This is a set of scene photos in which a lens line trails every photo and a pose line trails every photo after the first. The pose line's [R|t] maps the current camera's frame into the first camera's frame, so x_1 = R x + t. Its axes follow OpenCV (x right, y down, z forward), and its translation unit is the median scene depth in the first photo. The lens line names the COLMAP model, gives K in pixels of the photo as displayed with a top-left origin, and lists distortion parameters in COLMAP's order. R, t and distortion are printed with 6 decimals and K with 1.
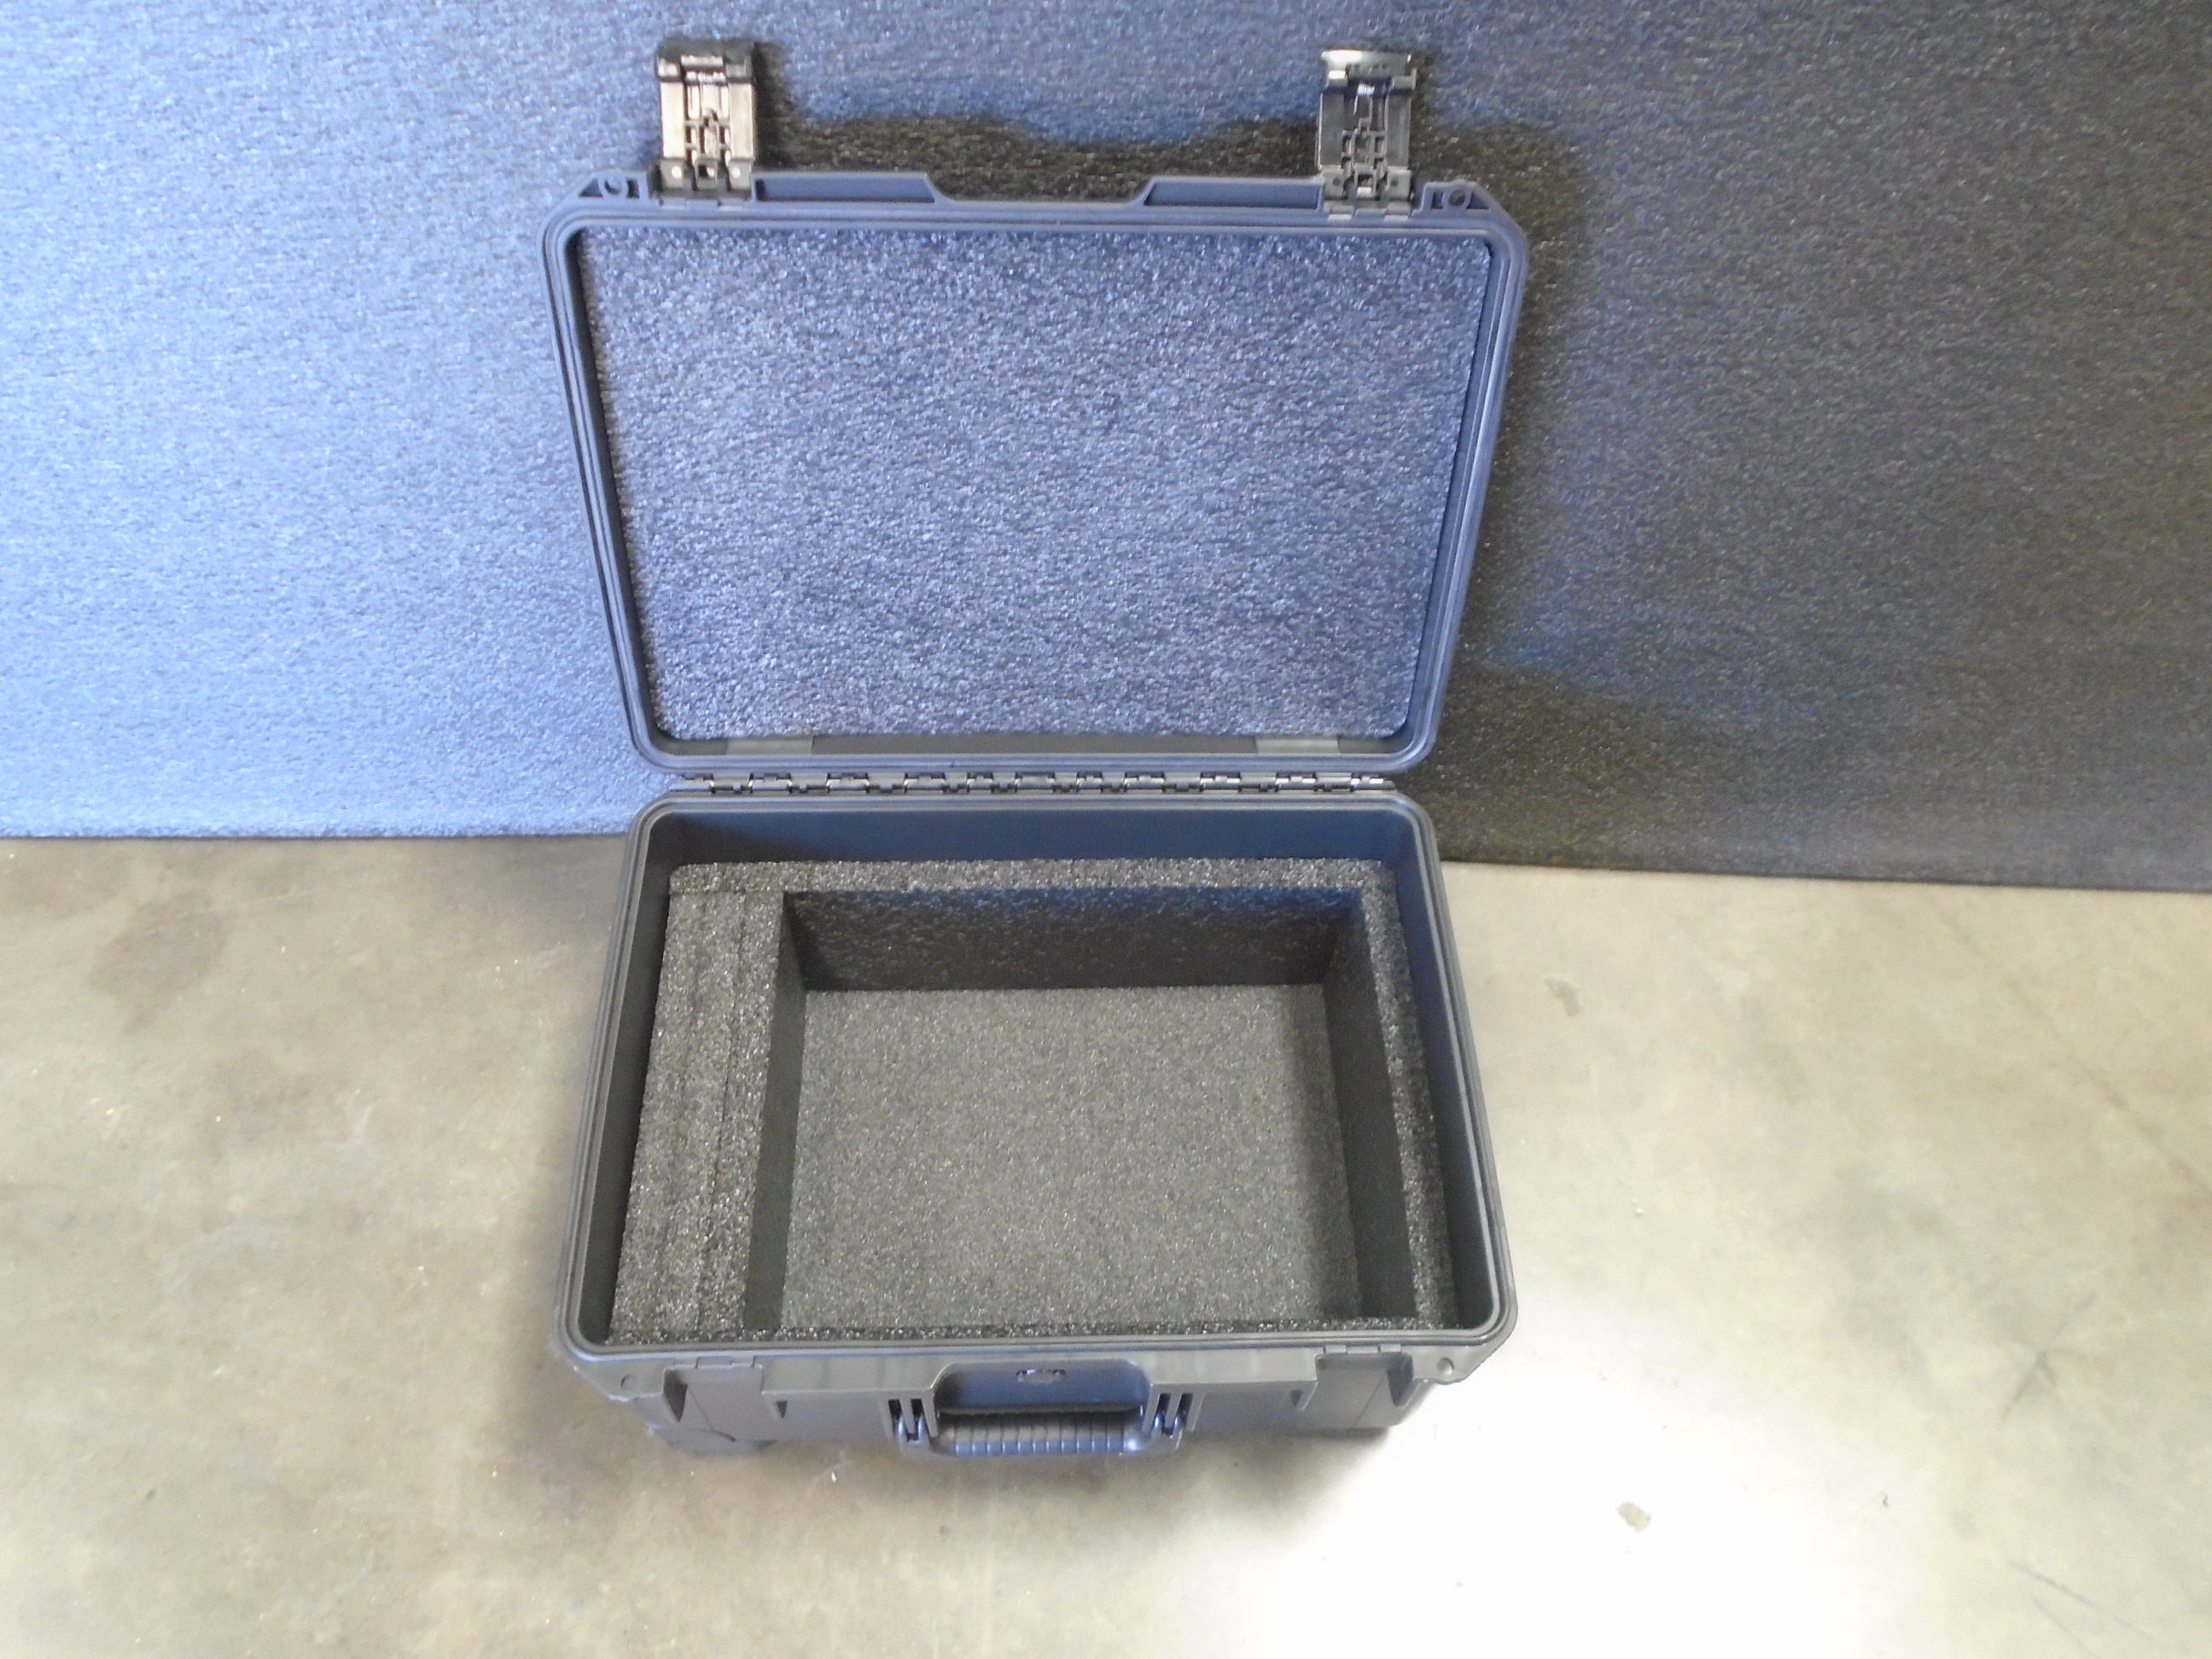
lens RADIAL K [[1702.2, 0, 1075.9], [0, 1702.2, 810.3], [0, 0, 1]] dist [-0.009677, 0.000423]
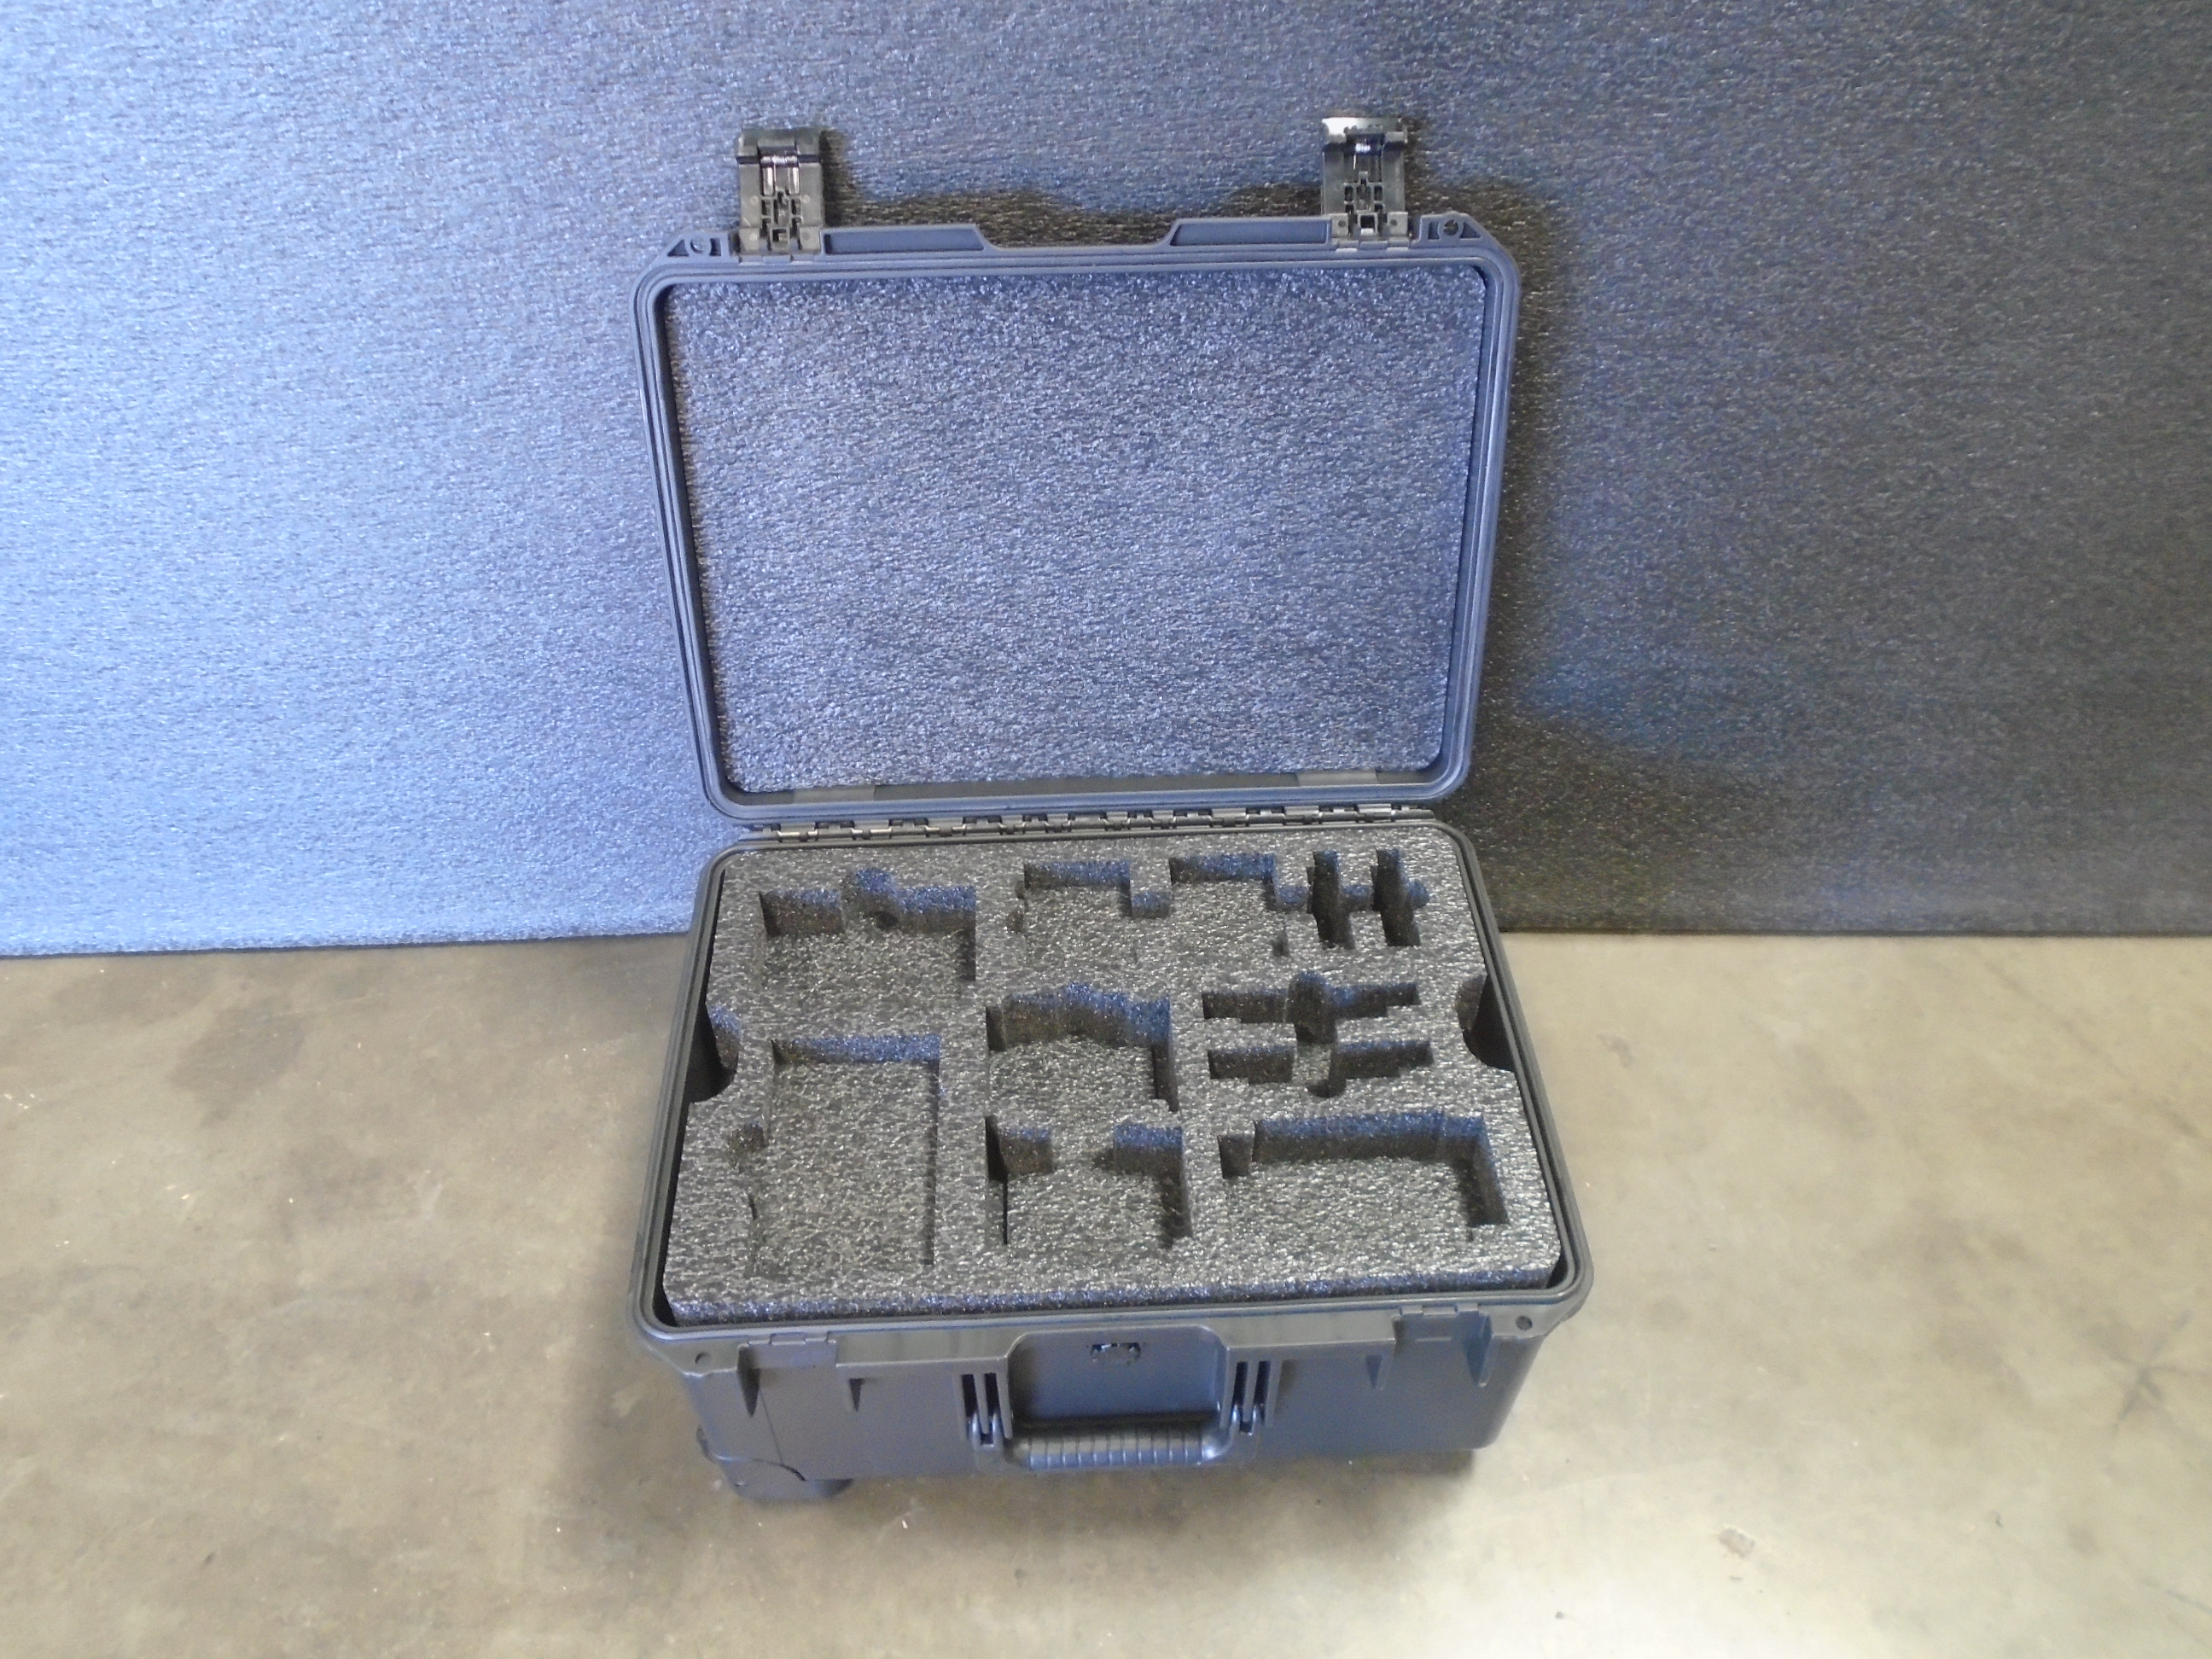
lens RADIAL K [[1696.1, 0, 1074.7], [0, 1696.1, 813.7], [0, 0, 1]] dist [-0.011453, 0.000367]
pose [[0.999157, -0.036641, -0.018516, -0.012951], [0.032677, 0.982833, -0.181580, 0.172965], [0.024851, 0.180822, 0.983202, -0.023184]]
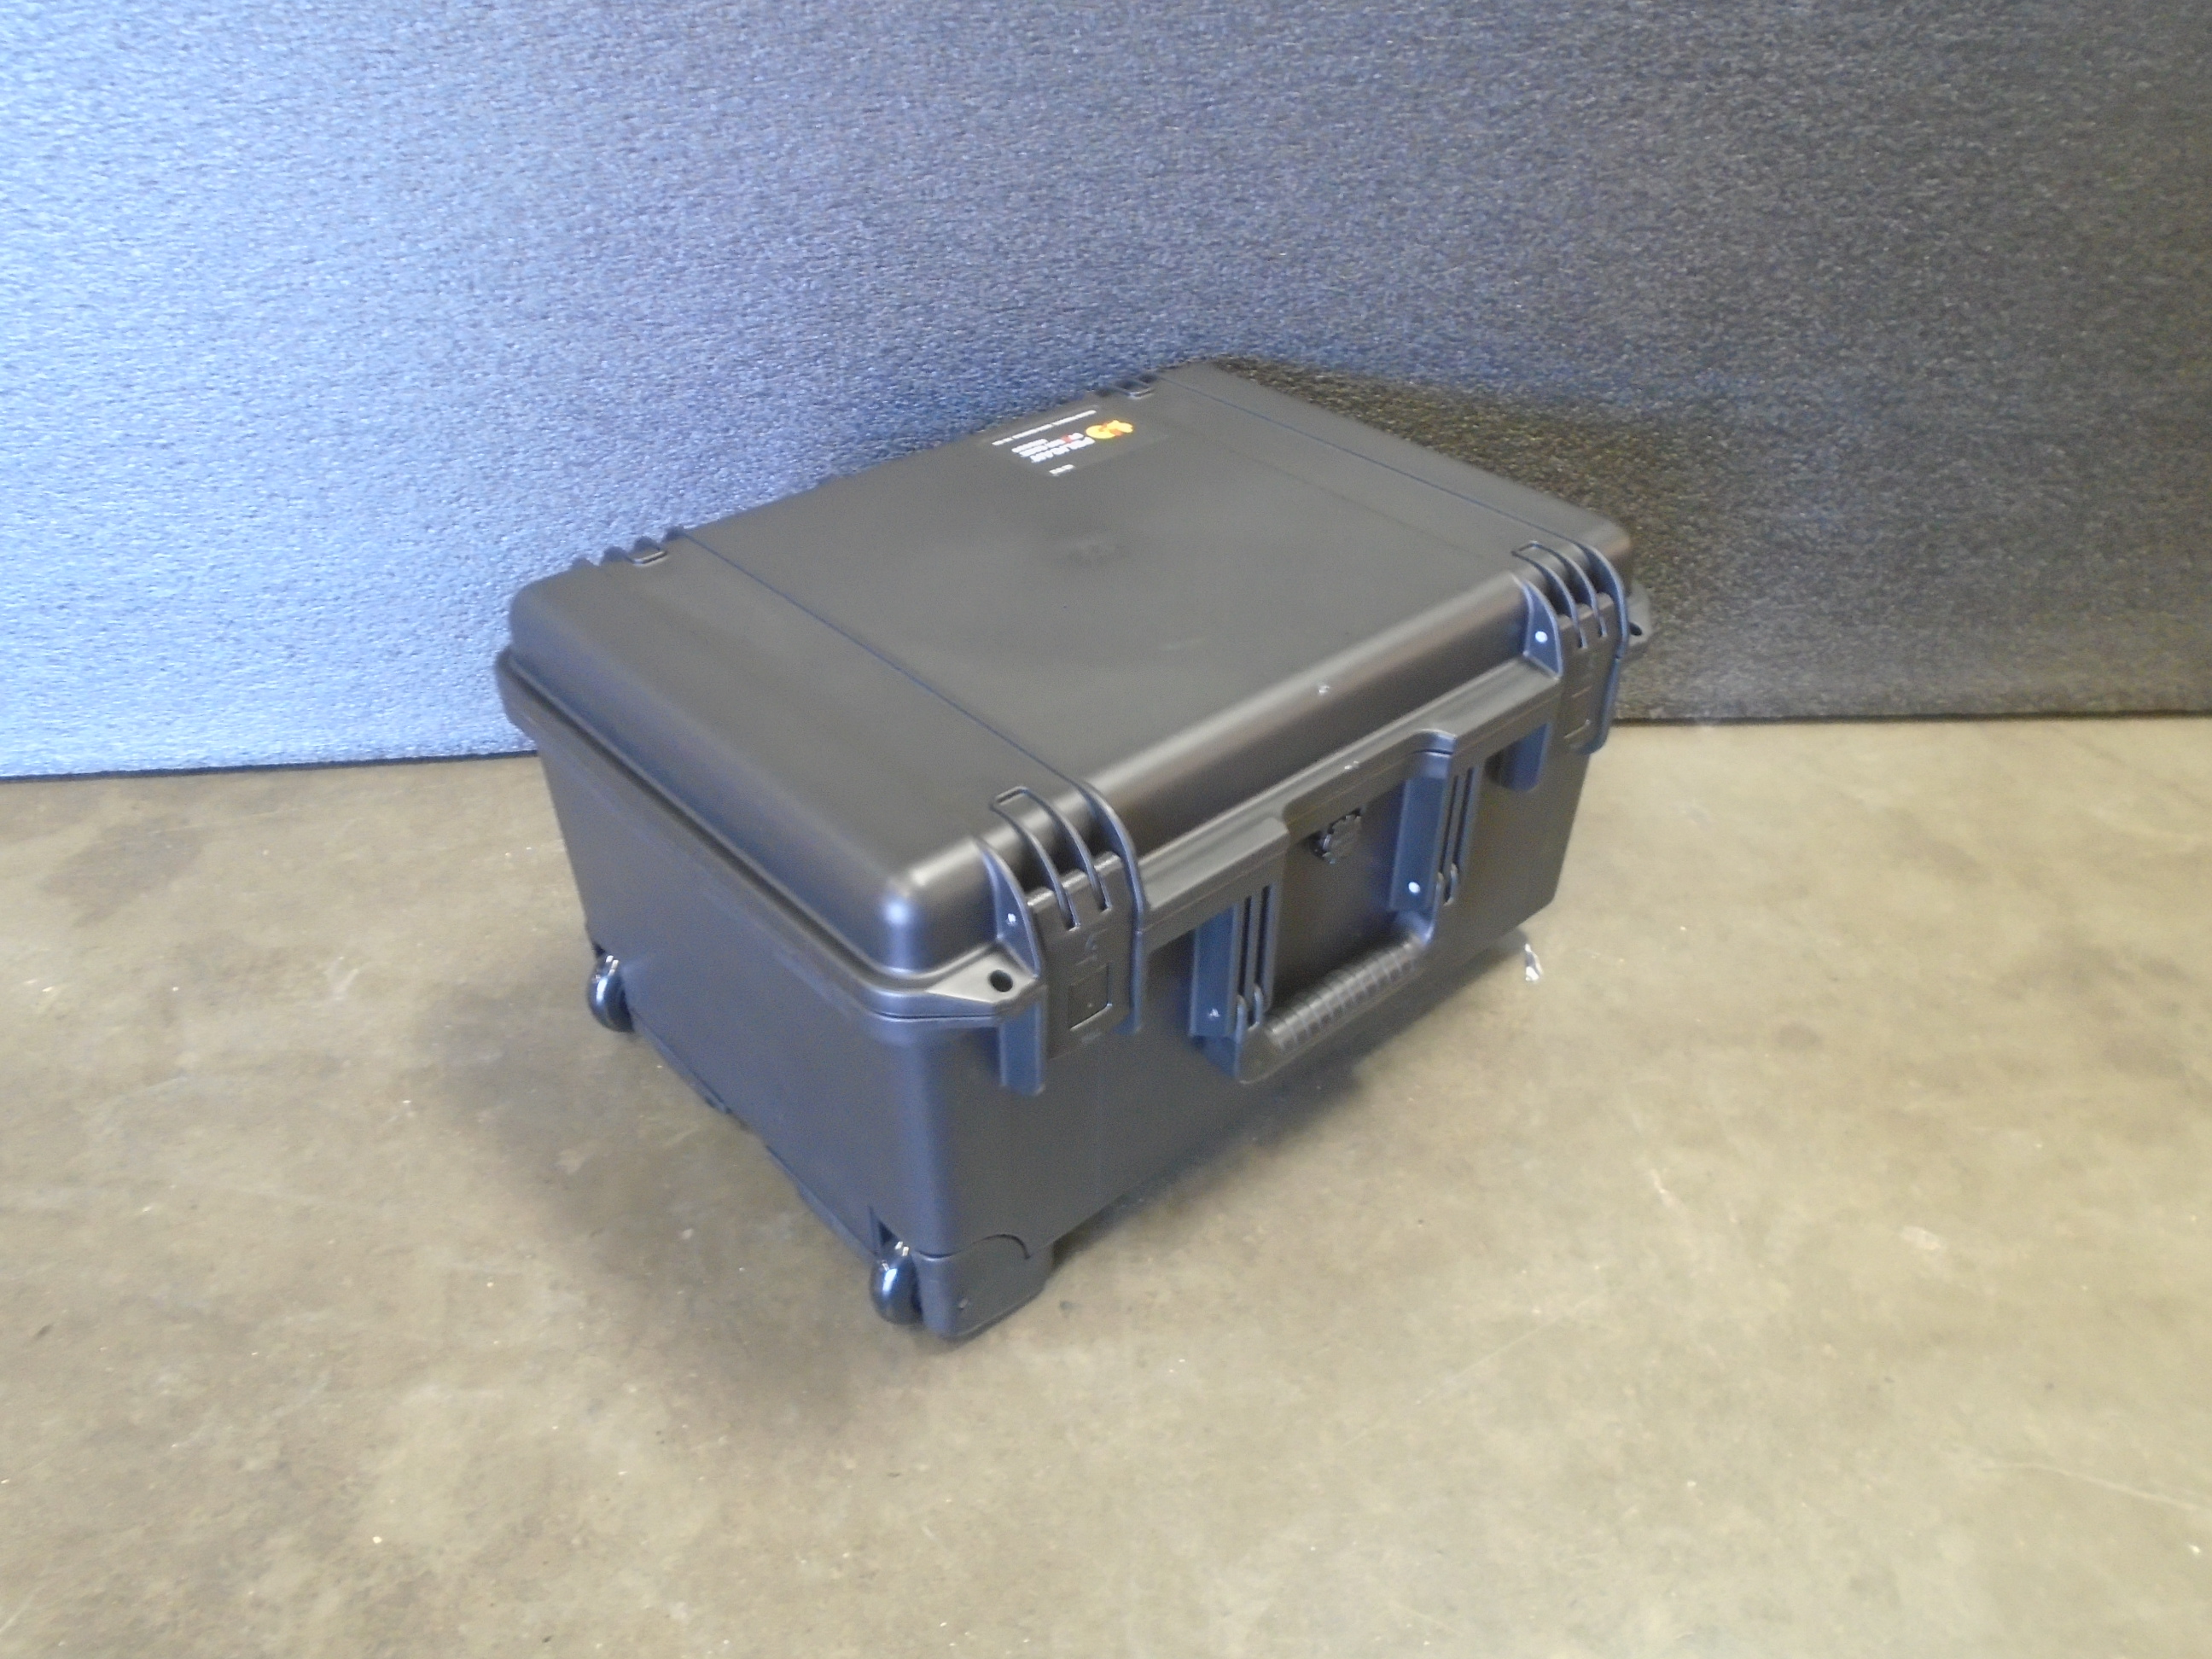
lens RADIAL K [[1695.8, 0, 1074.4], [0, 1695.8, 823.9], [0, 0, 1]] dist [-0.008909, -0.002252]
pose [[0.997821, -0.058654, 0.030211, -0.083192], [0.065394, 0.939979, -0.334908, 0.472372], [-0.008754, 0.336154, 0.941766, 0.186405]]
